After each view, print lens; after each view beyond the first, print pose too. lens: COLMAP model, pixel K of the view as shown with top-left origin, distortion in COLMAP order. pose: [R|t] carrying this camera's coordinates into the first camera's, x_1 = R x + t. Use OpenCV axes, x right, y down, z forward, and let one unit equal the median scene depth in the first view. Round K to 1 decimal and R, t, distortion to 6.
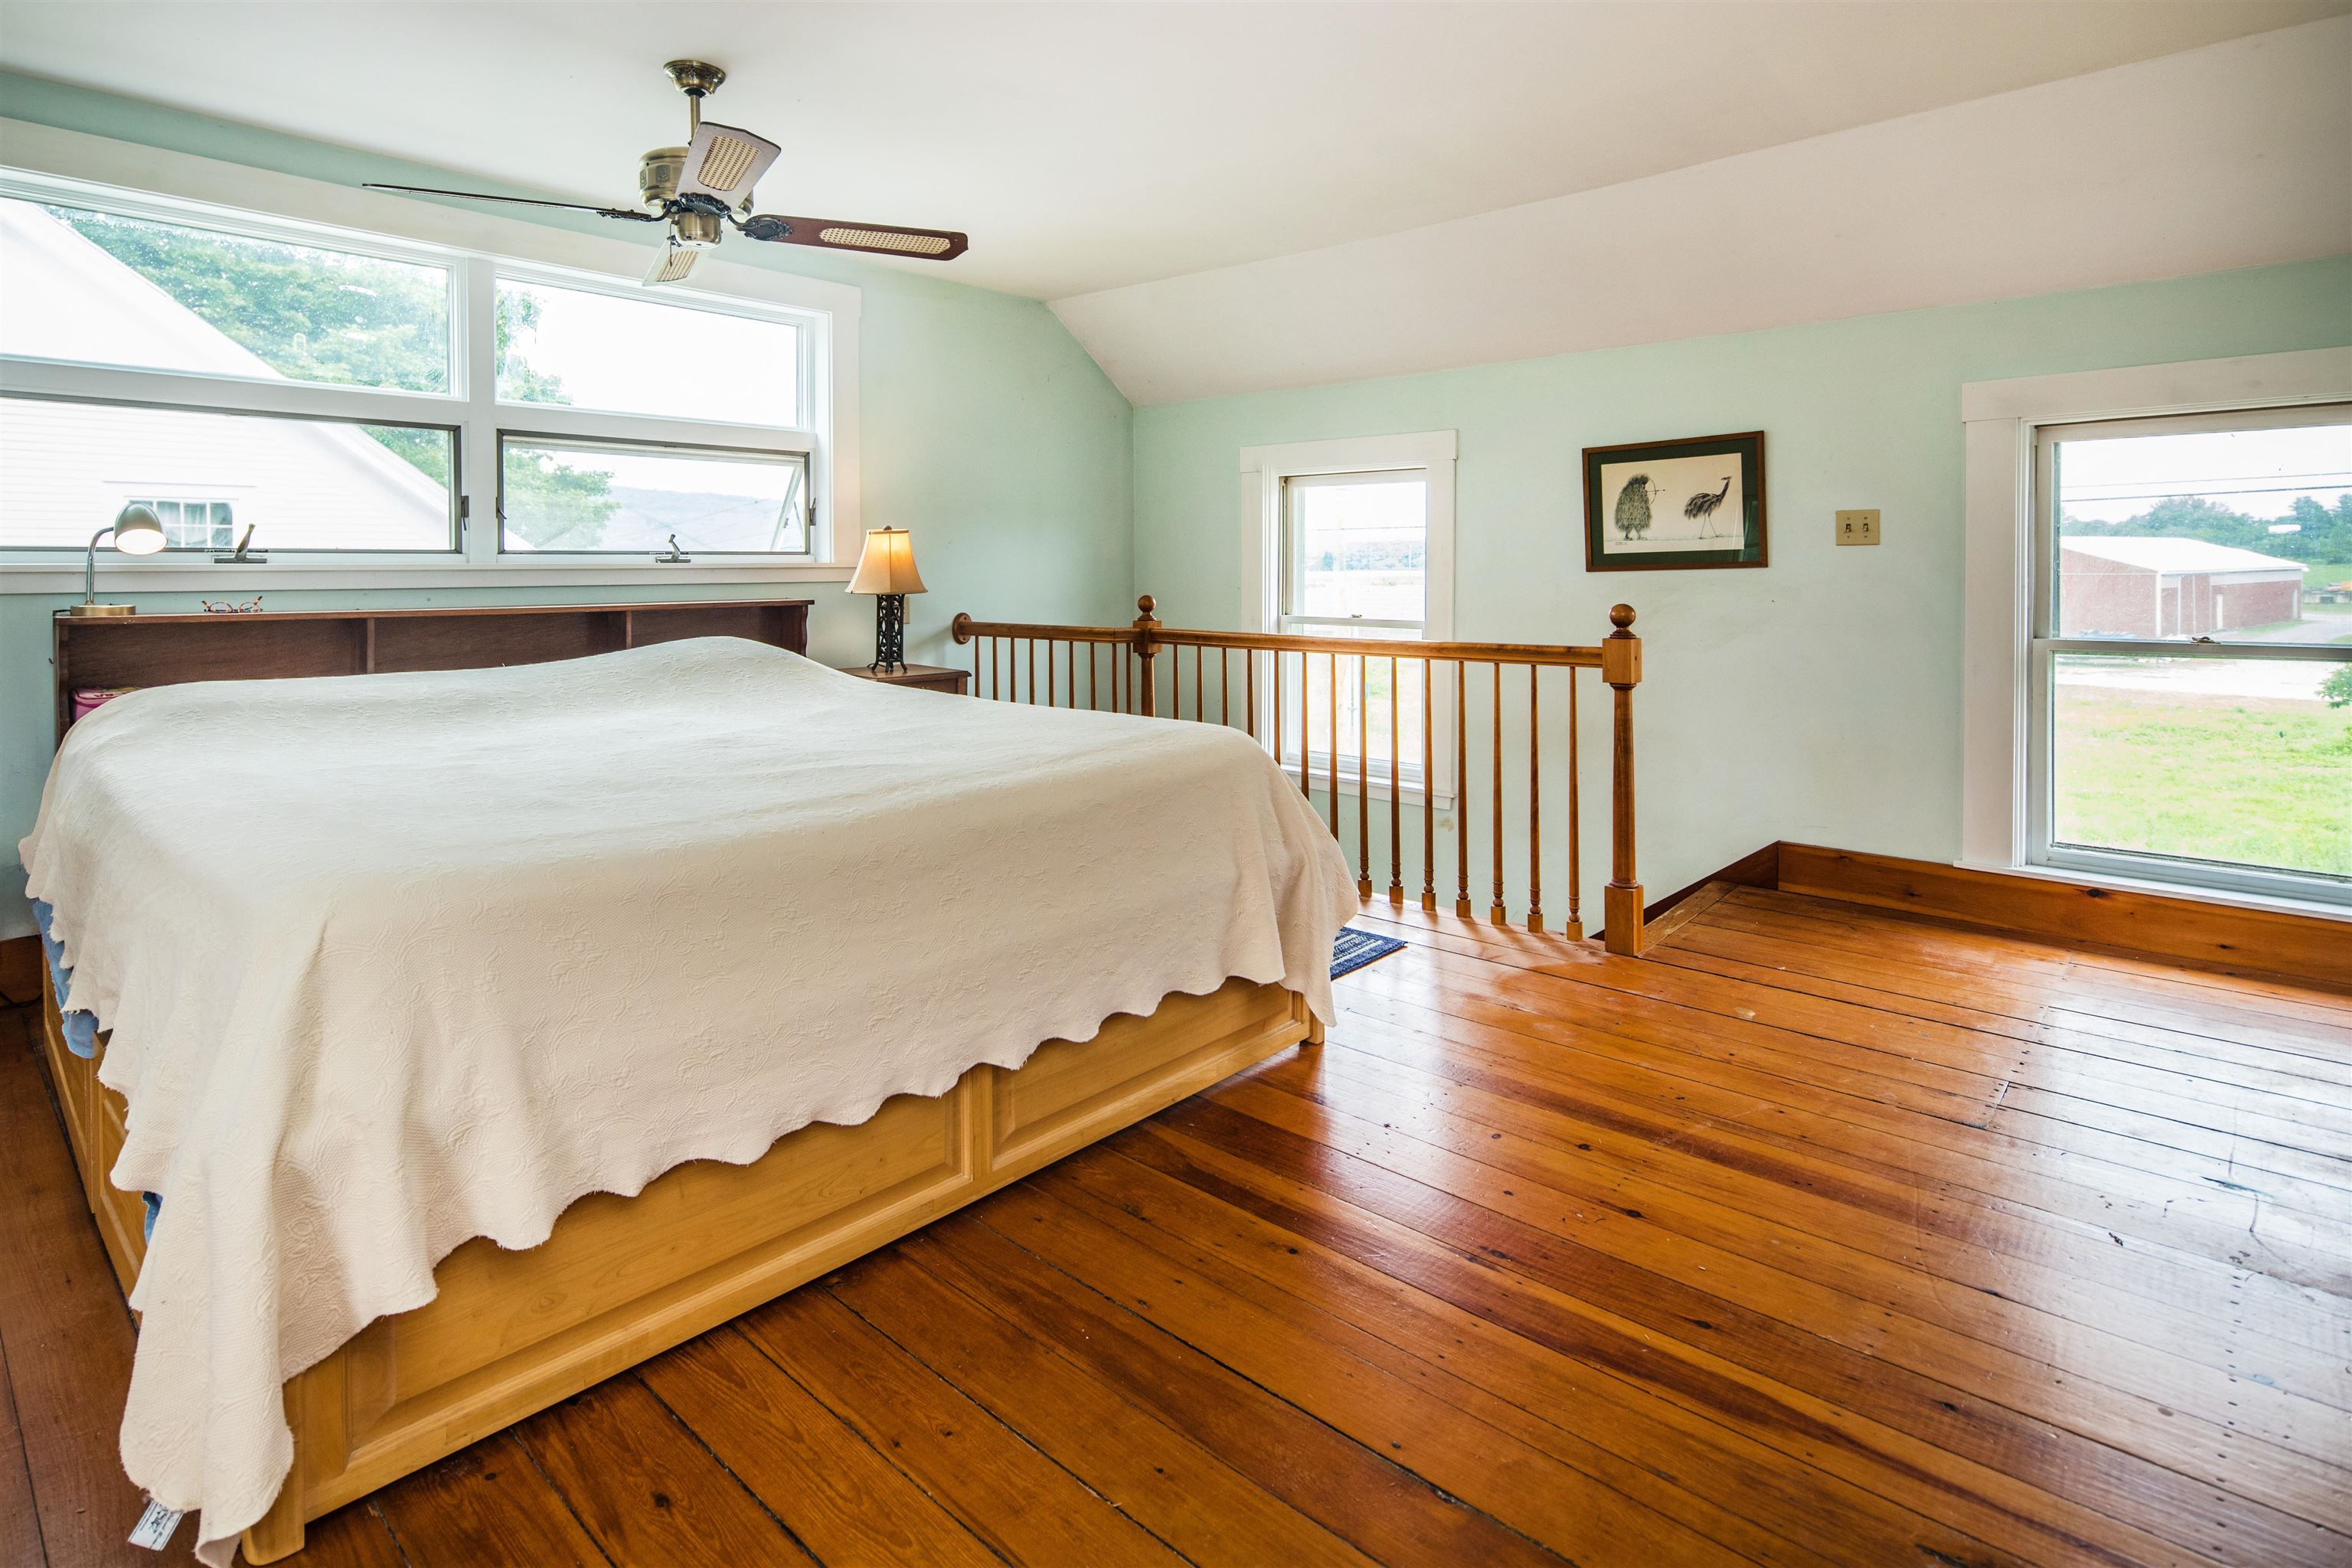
lens RADIAL K [[1173.3, 0, 1182.7], [0, 1173.3, 773.8], [0, 0, 1]] dist [0.004886, 0.001946]
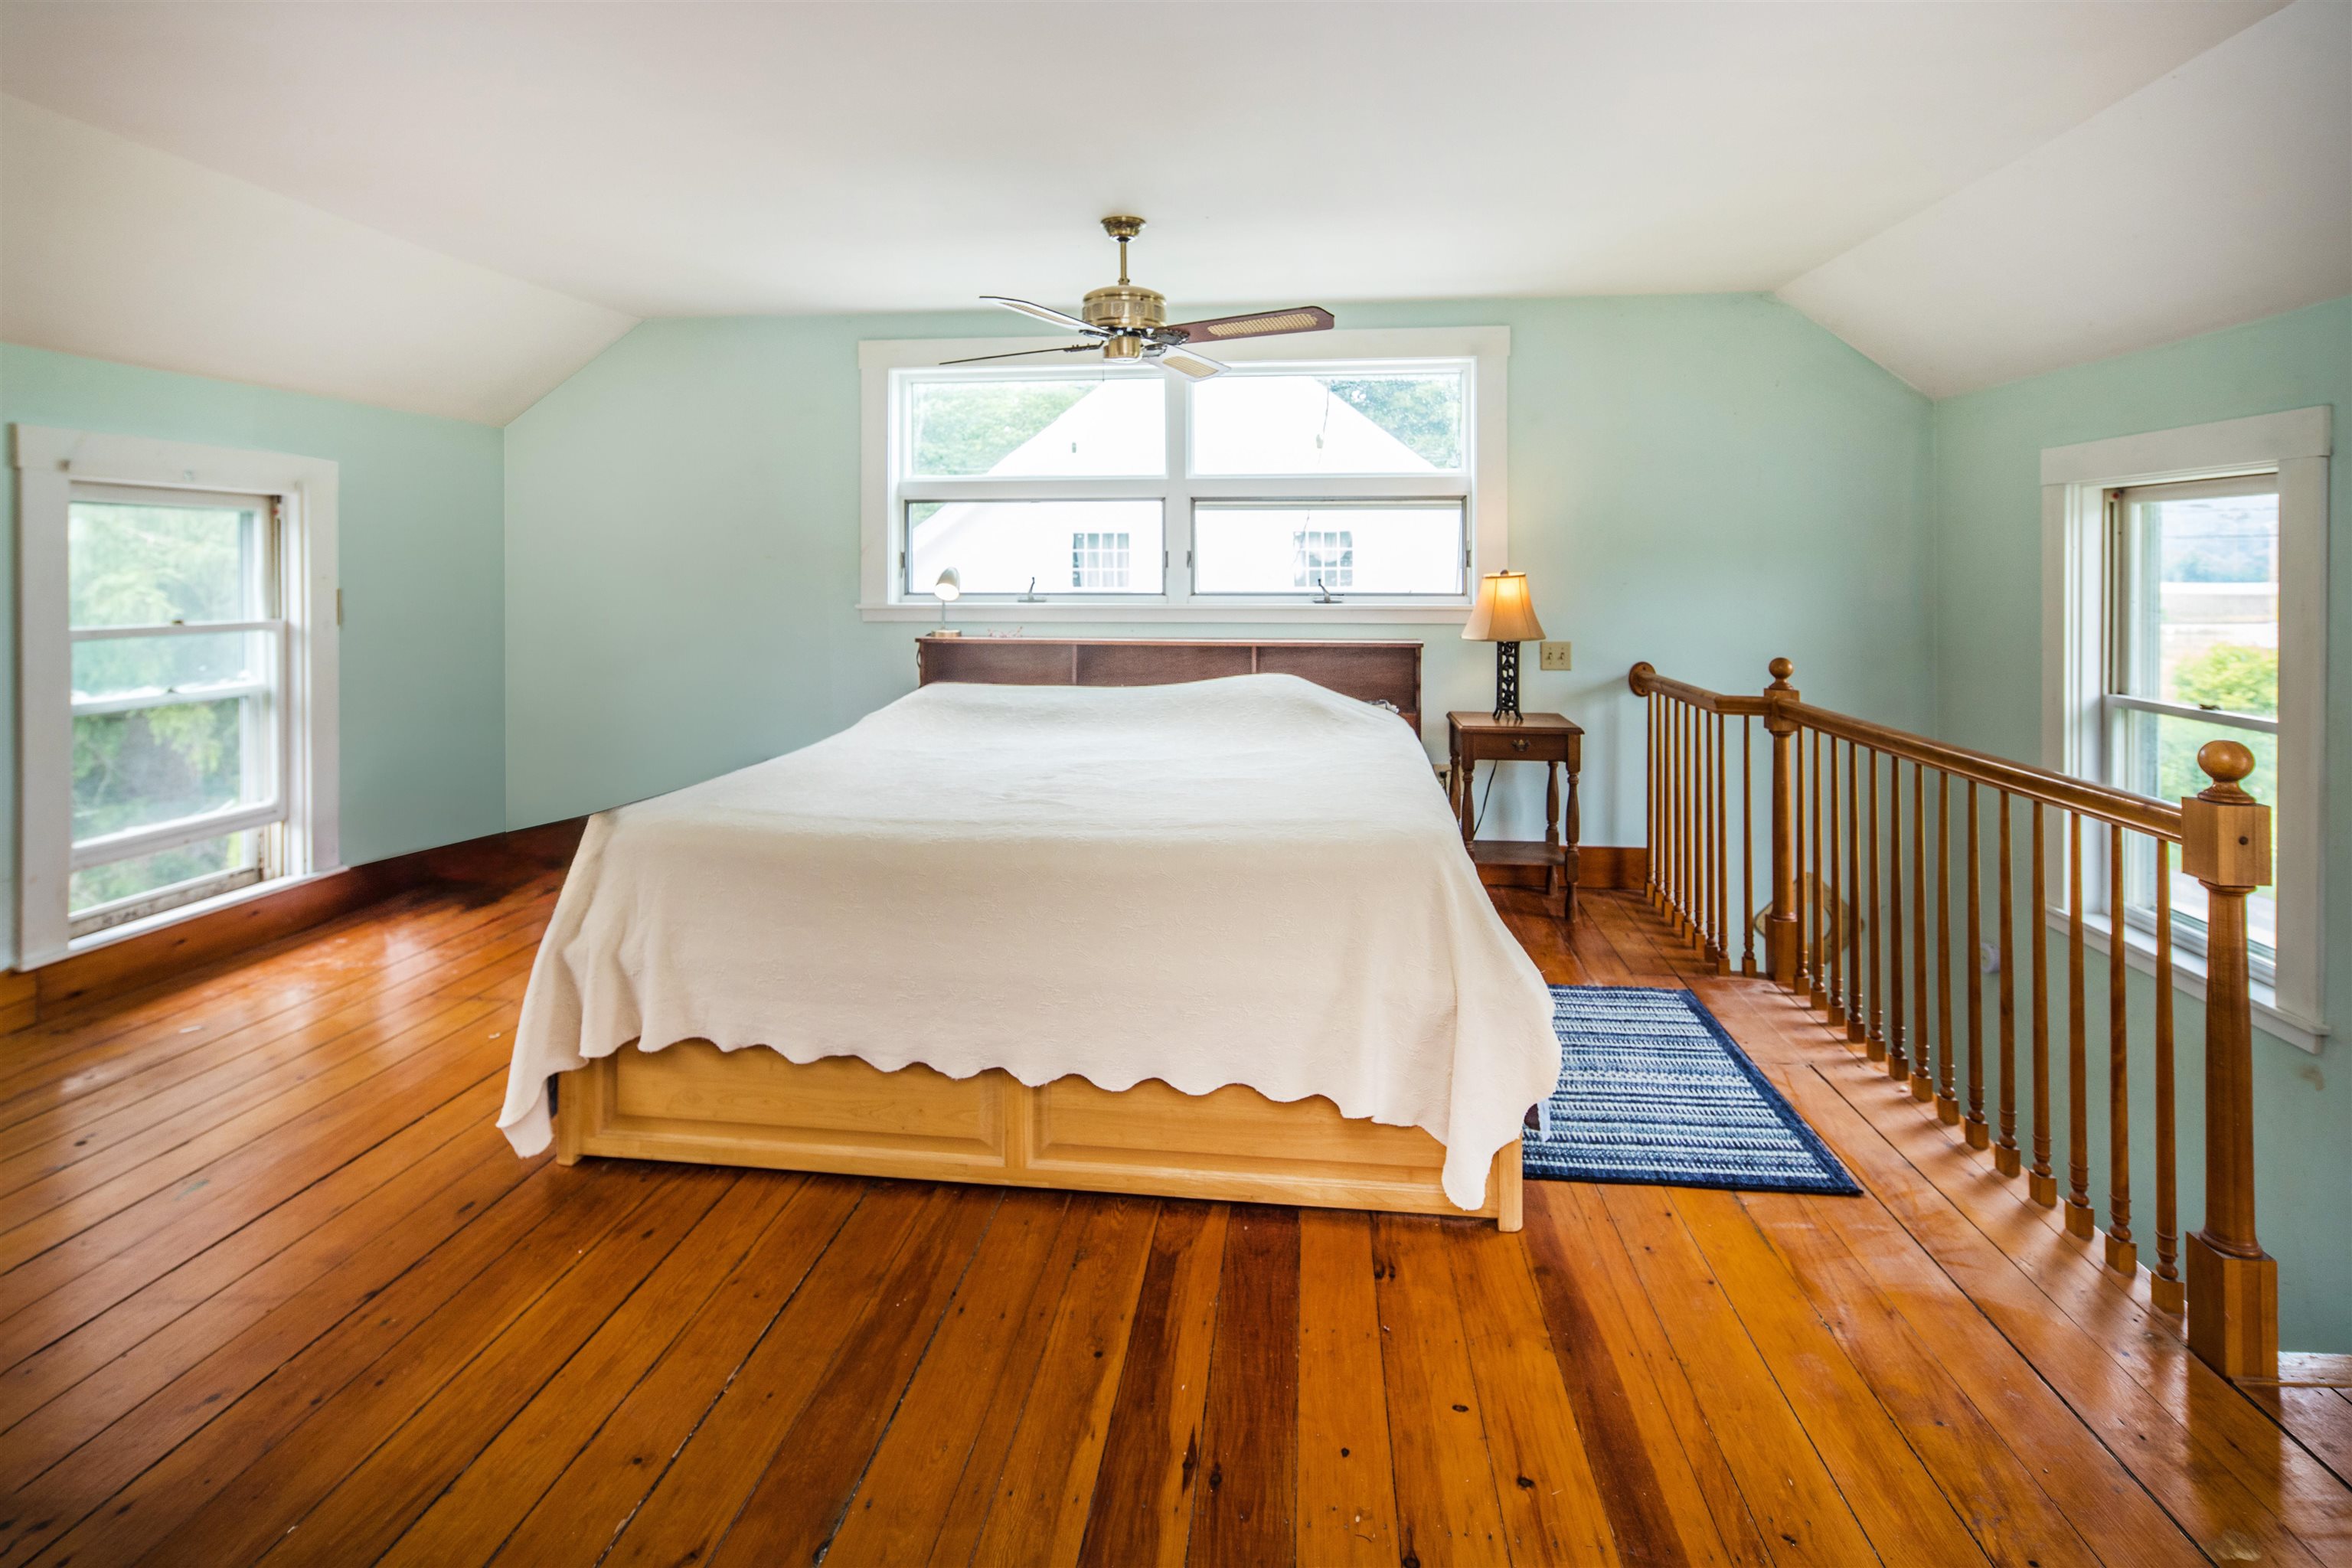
lens RADIAL K [[1237.9, 0, 1159.0], [0, 1237.9, 785.7], [0, 0, 1]] dist [0.018773, 0.000651]
pose [[0.571106, 0.146633, -0.807674, 0.506985], [-0.145854, 0.986387, 0.075945, -0.085150], [0.807815, 0.074430, 0.584718, 0.223873]]
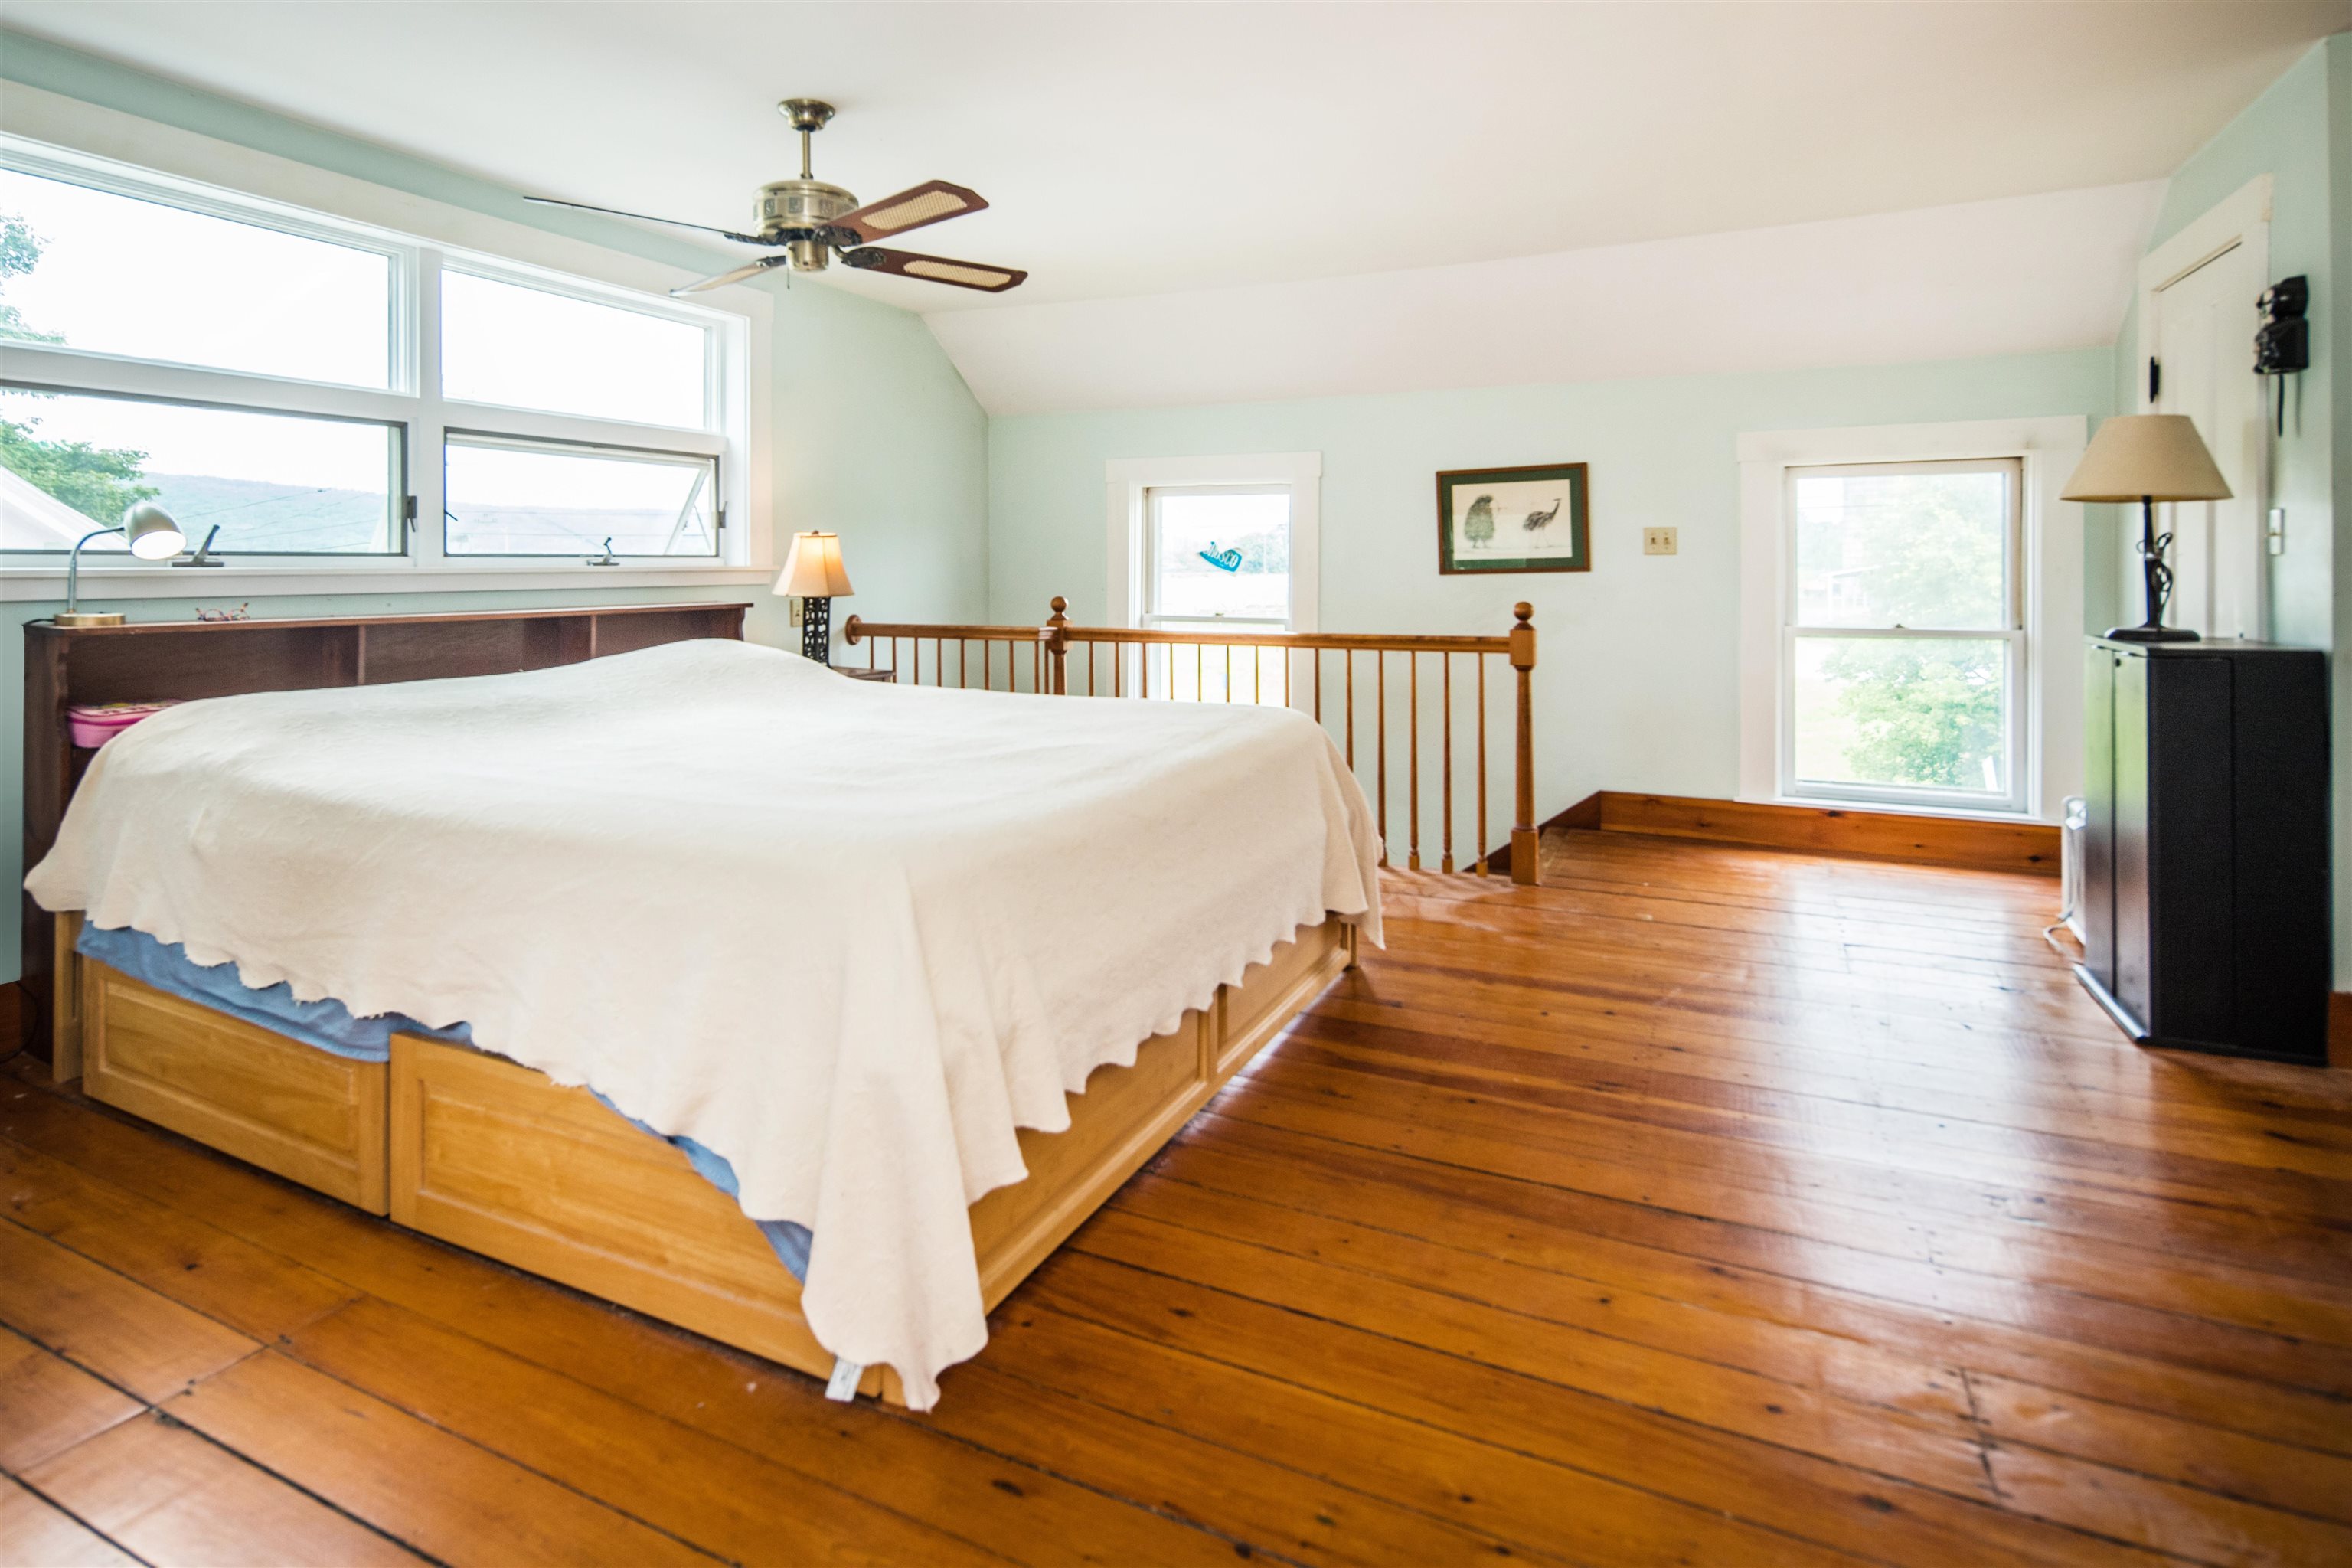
lens RADIAL K [[1173.3, 0, 1164.8], [0, 1173.3, 780.6], [0, 0, 1]] dist [0.004886, 0.001946]
pose [[0.961230, -0.047984, 0.271540, -0.291359], [0.046370, 0.998848, 0.012364, 0.010140], [-0.271821, 0.000707, 0.962348, -0.080421]]
